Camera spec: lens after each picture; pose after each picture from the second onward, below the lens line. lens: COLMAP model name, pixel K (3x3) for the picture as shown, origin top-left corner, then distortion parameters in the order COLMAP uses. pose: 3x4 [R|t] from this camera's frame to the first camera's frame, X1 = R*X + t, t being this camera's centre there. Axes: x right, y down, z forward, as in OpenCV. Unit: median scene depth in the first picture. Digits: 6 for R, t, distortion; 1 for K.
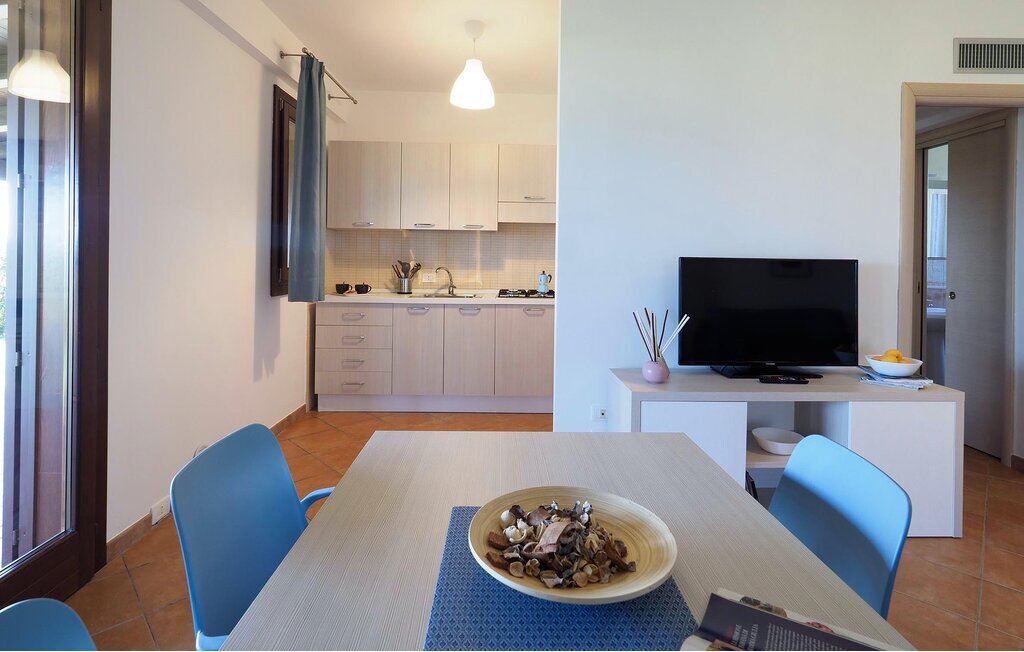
lens RADIAL K [[508.5, 0, 510.3], [0, 508.5, 263.6], [0, 0, 1]] dist [0.001619, 0.000051]
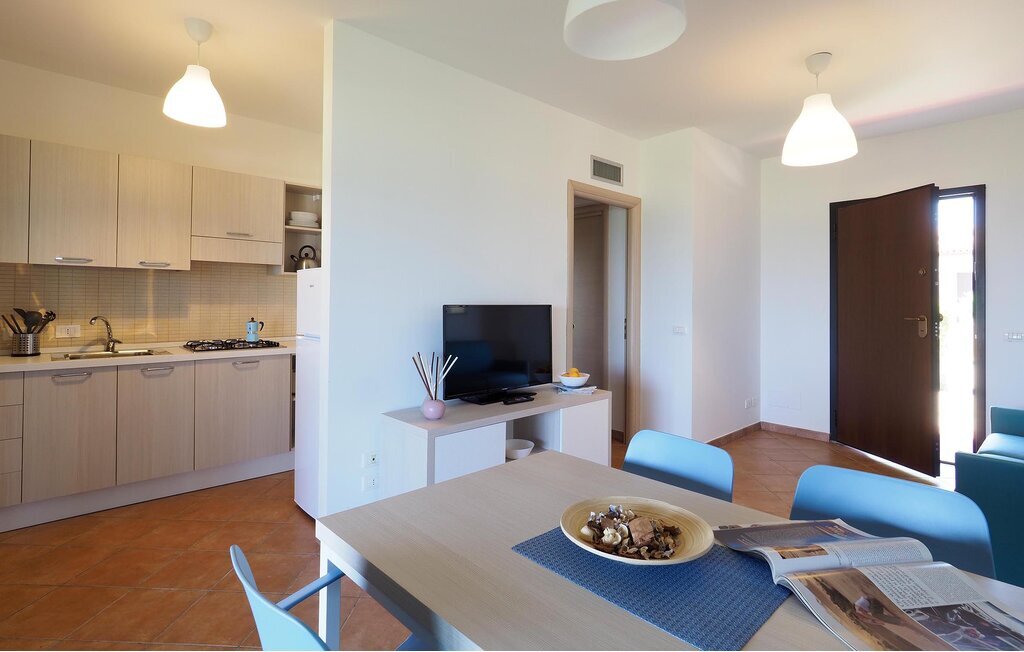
lens RADIAL K [[508.2, 0, 514.3], [0, 508.2, 296.1], [0, 0, 1]] dist [-0.002114, -0.000161]
pose [[0.739842, -0.001716, 0.672779, -0.195713], [0.006949, 0.999963, -0.005091, -0.015872], [-0.672745, 0.008442, 0.739826, 0.037222]]
